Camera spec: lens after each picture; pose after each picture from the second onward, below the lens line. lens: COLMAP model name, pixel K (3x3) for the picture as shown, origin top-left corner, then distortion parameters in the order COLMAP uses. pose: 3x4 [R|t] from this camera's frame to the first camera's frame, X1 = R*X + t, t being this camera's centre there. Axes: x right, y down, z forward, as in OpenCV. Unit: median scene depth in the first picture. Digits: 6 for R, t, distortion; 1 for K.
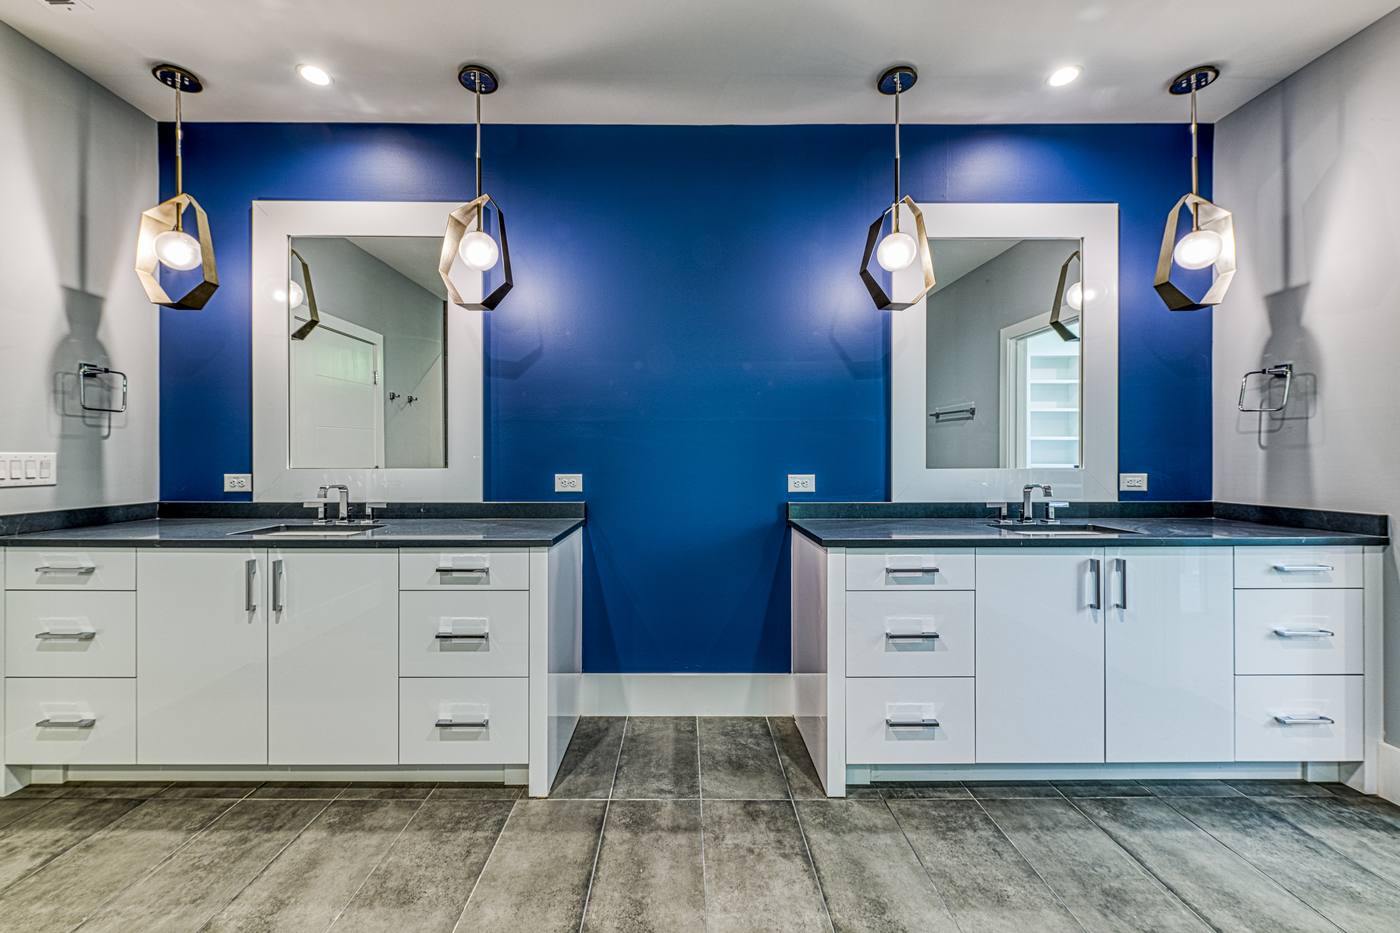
lens RADIAL K [[537.3, 0, 696.9], [0, 537.3, 458.7], [0, 0, 1]] dist [-0.001269, -0.000474]
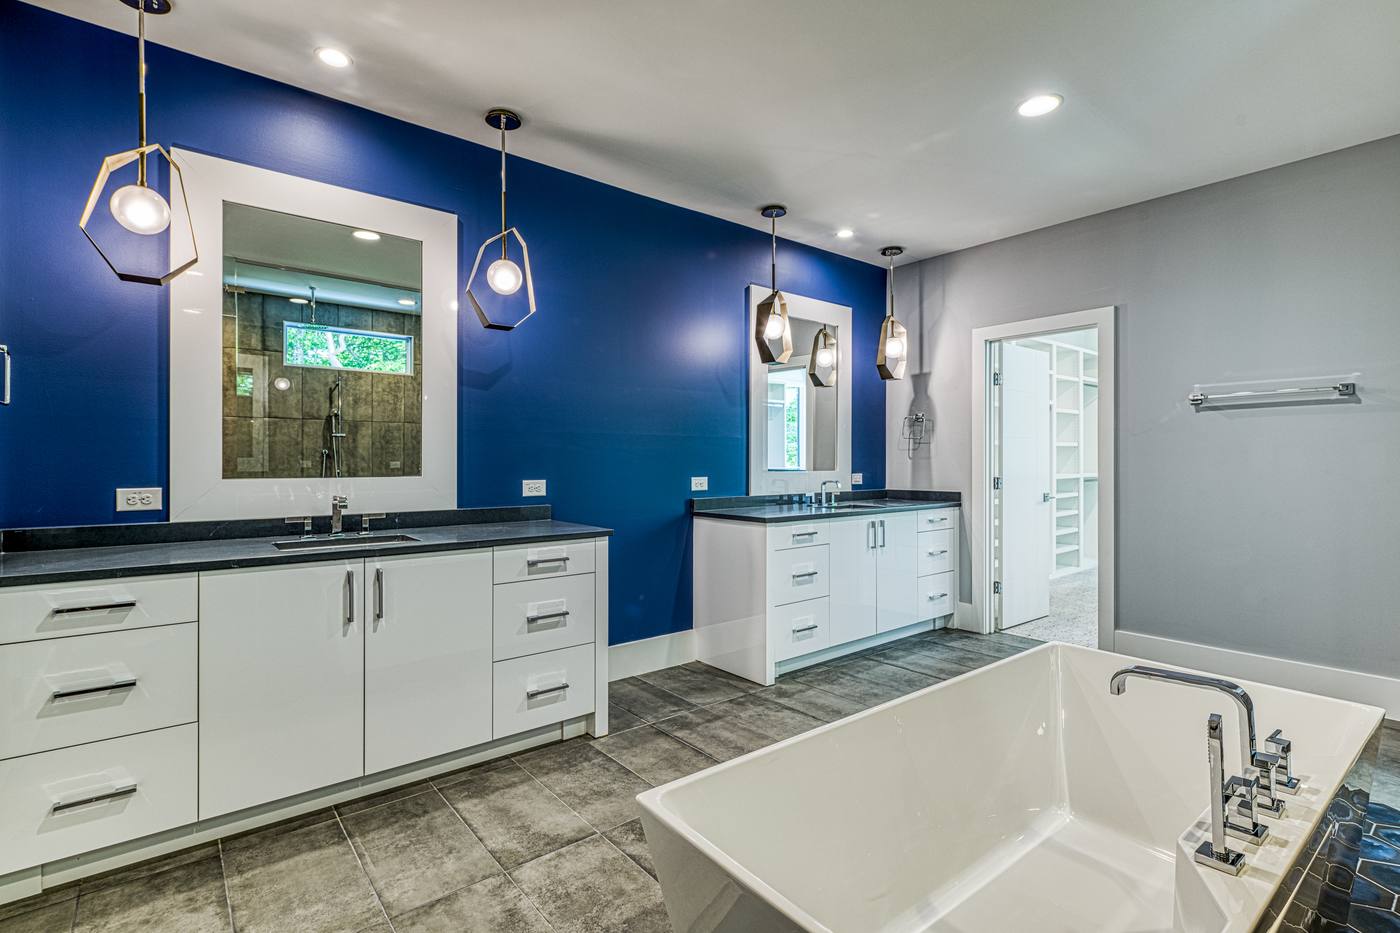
lens RADIAL K [[650.0, 0, 697.2], [0, 650.0, 464.6], [0, 0, 1]] dist [0.002568, -0.002274]
pose [[0.781007, -0.003244, 0.624514, -0.967089], [0.001590, 0.999994, 0.003206, -0.008344], [-0.624520, -0.001511, 0.781007, -0.294097]]
